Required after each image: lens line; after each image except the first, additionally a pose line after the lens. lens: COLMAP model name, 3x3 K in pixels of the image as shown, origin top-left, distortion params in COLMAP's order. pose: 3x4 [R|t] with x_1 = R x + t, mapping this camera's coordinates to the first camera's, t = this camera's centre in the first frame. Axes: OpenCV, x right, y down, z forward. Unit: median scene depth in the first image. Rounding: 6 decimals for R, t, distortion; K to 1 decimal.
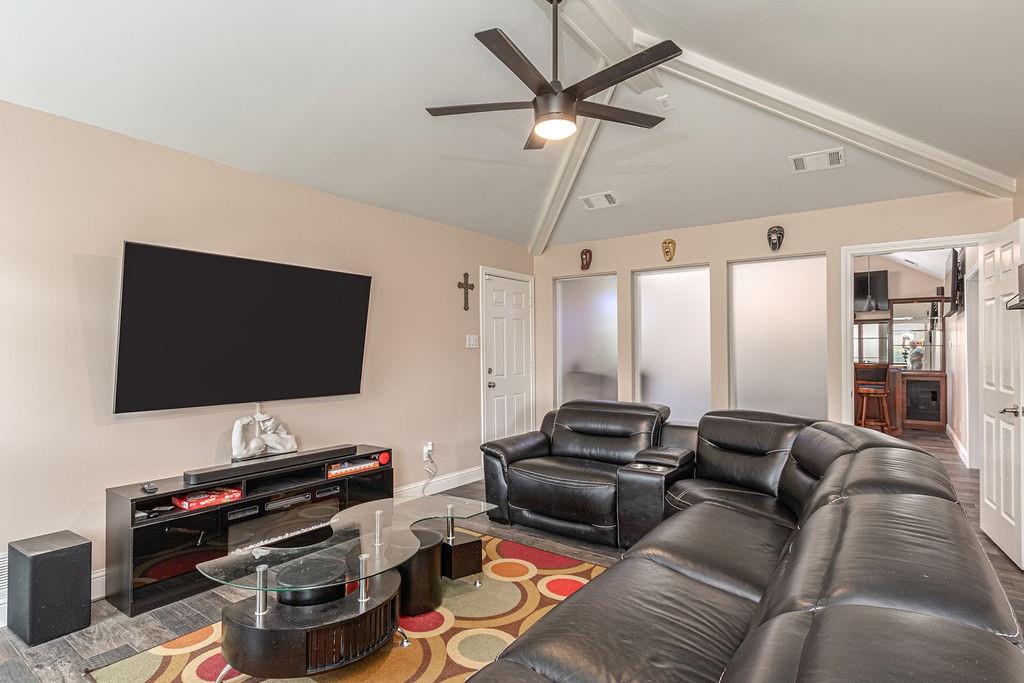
lens RADIAL K [[537.3, 0, 512.0], [0, 537.3, 341.5], [0, 0, 1]] dist [-0.001508, -0.000679]
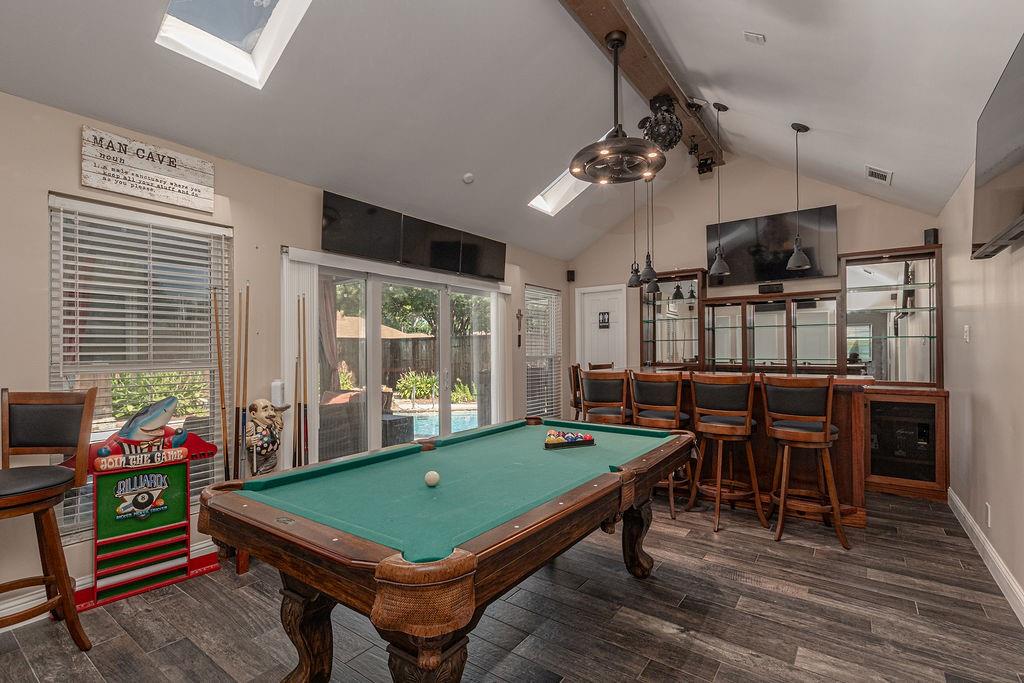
lens RADIAL K [[480.1, 0, 512.0], [0, 480.1, 341.5], [0, 0, 1]] dist [-0.003649, -0.000604]
pose [[0.999952, -0.007662, 0.006025, 0.380494], [0.007655, 0.999970, 0.001152, 0.008422], [-0.006034, -0.001106, 0.999981, 0.533352]]
